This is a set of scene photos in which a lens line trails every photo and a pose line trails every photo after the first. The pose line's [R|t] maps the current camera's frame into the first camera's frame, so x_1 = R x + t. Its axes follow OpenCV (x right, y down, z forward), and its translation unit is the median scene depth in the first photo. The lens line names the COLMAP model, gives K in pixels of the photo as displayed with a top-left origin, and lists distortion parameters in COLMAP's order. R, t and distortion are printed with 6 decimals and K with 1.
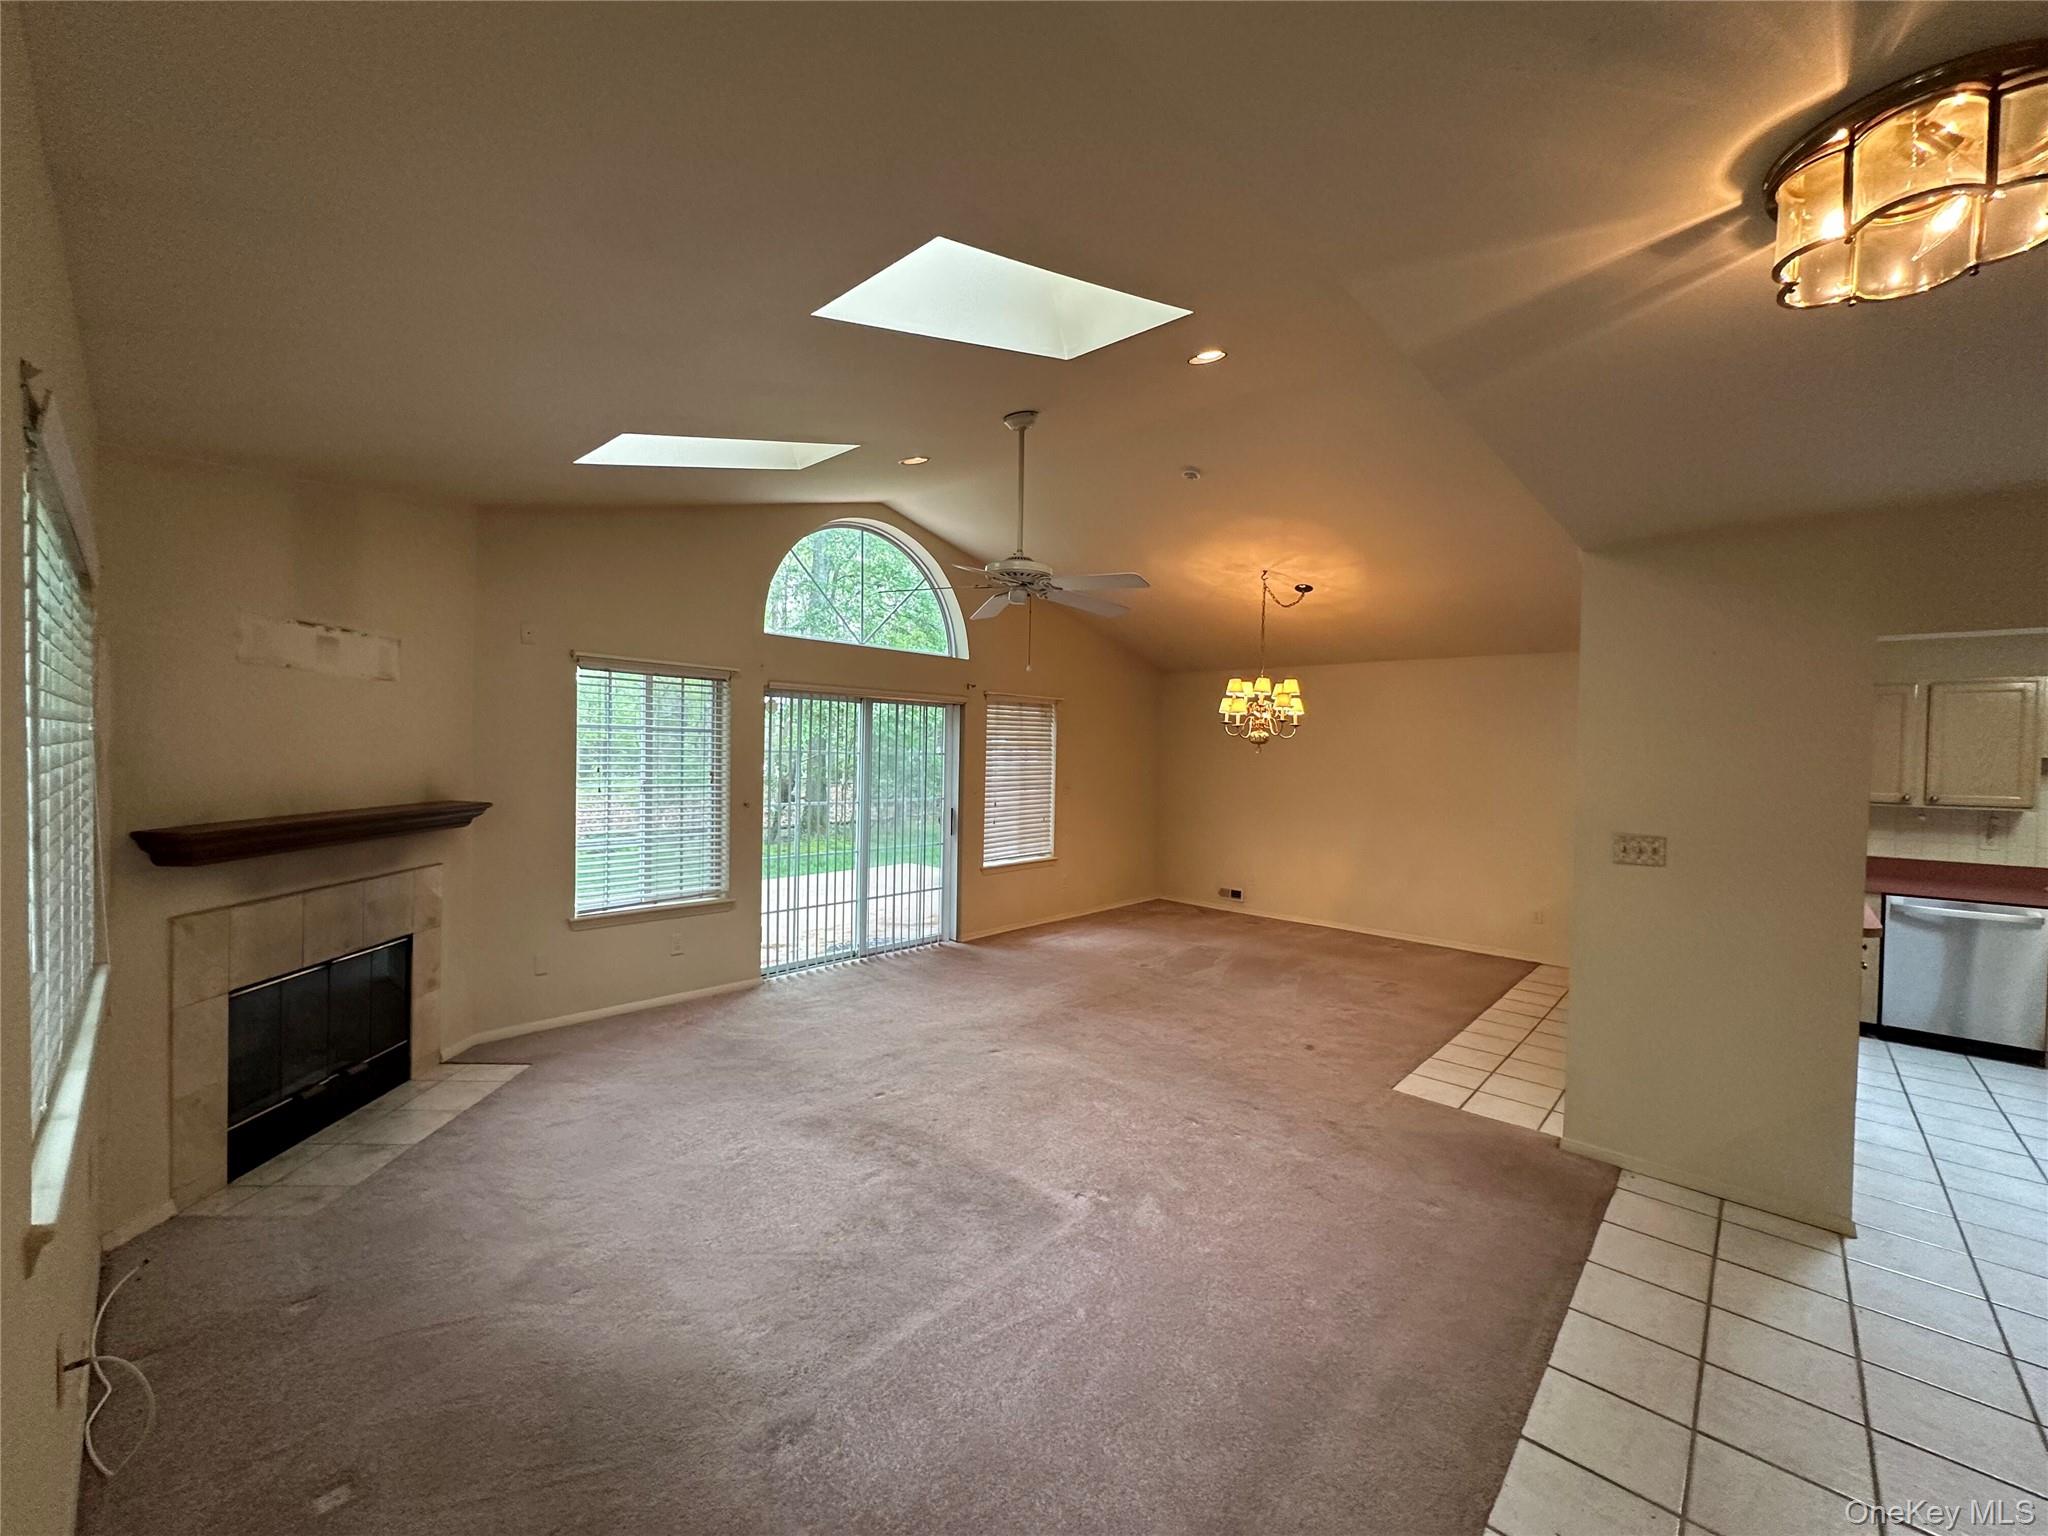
lens RADIAL K [[815.3, 0, 1021.5], [0, 815.3, 767.0], [0, 0, 1]] dist [-0.003956, 0.000429]
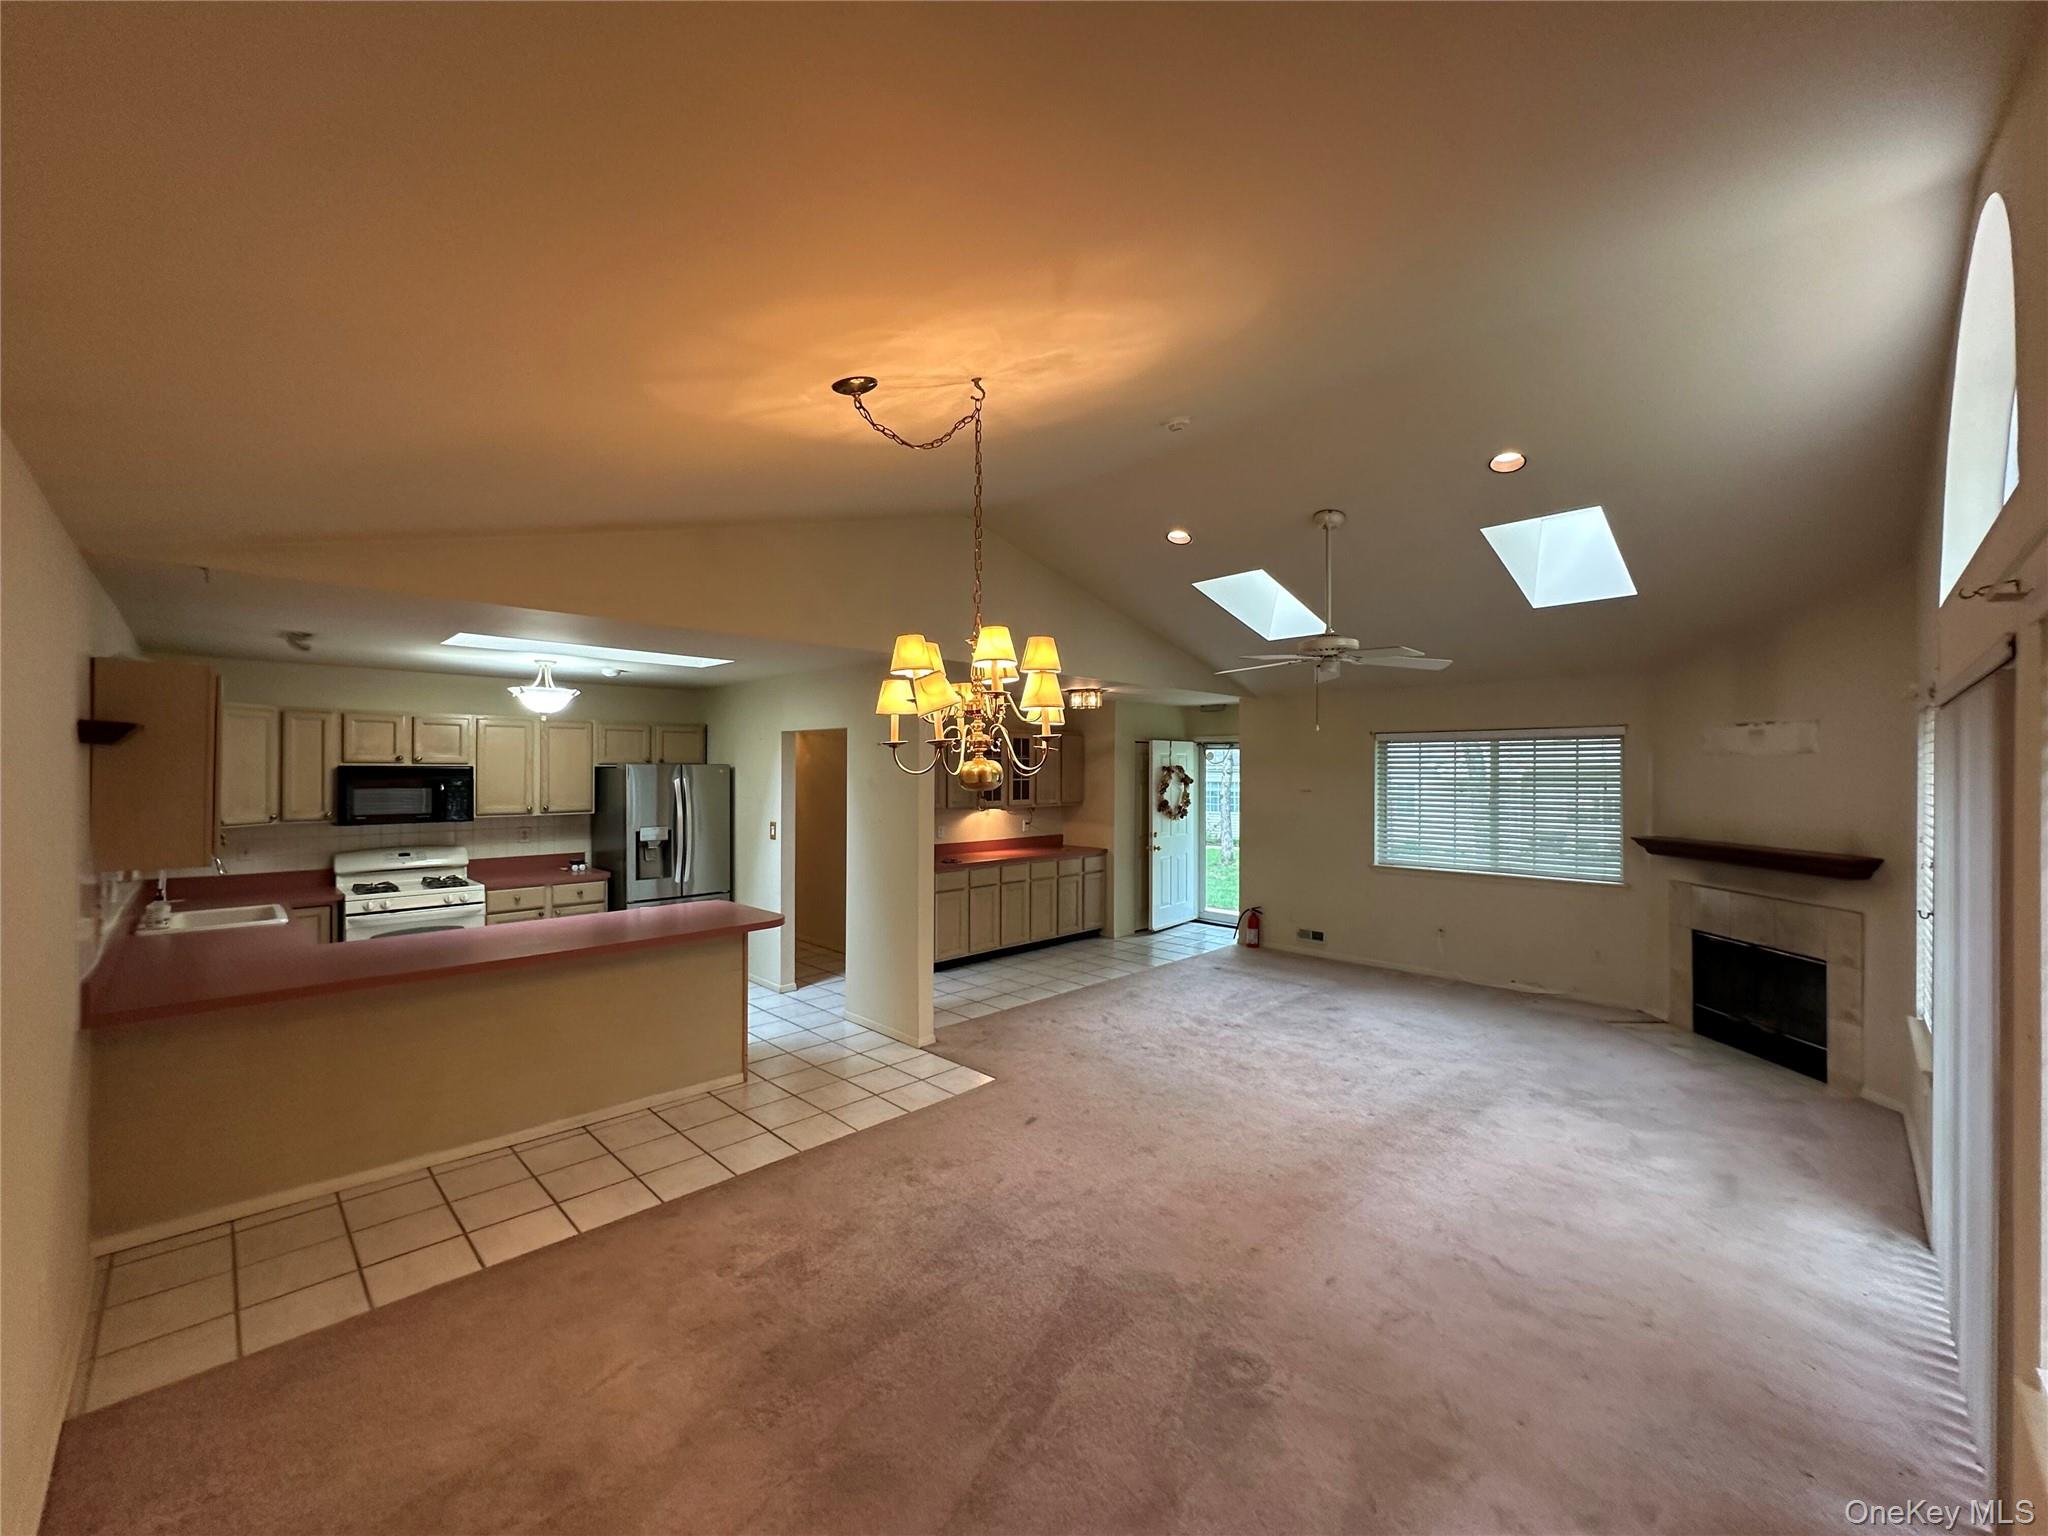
lens RADIAL K [[815.3, 0, 1025.0], [0, 815.3, 767.7], [0, 0, 1]] dist [-0.003956, 0.000429]
pose [[-0.999324, -0.023432, 0.028329, 0.419207], [-0.022891, 0.999552, 0.019273, -0.078713], [-0.028767, 0.018612, -0.999413, 2.301458]]
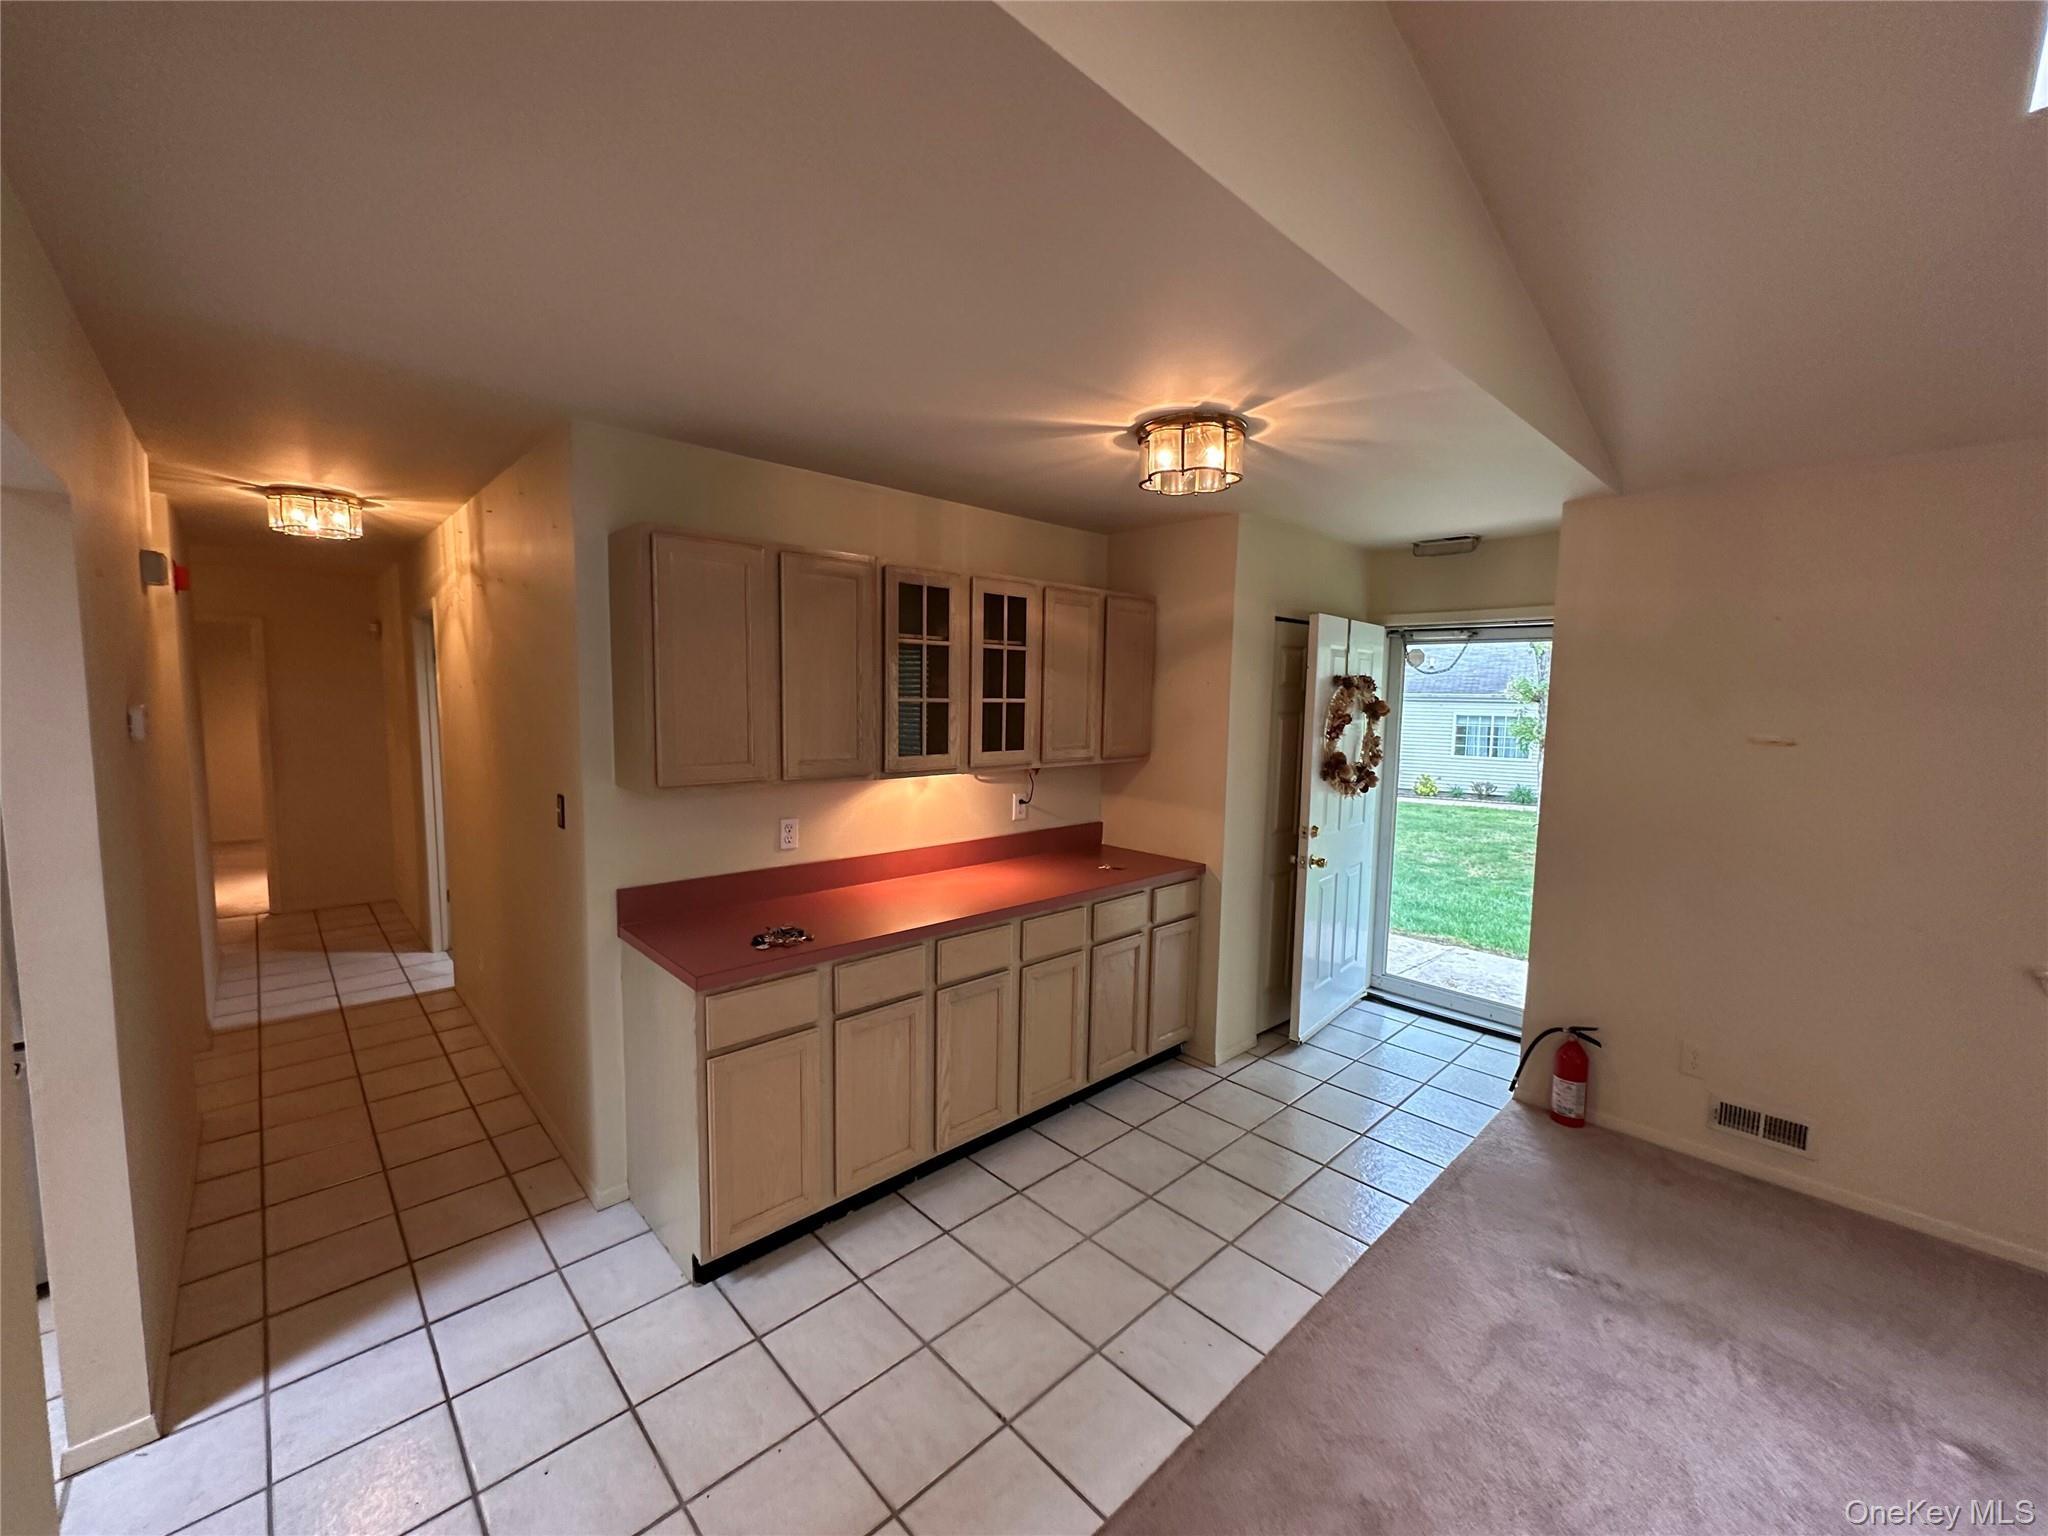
lens RADIAL K [[815.3, 0, 1017.8], [0, 815.3, 763.6], [0, 0, 1]] dist [-0.003956, 0.000429]
pose [[-0.996914, -0.042544, 0.065973, 0.415460], [-0.035231, 0.993494, 0.108300, -0.033403], [-0.070151, 0.105641, -0.991927, 0.994550]]
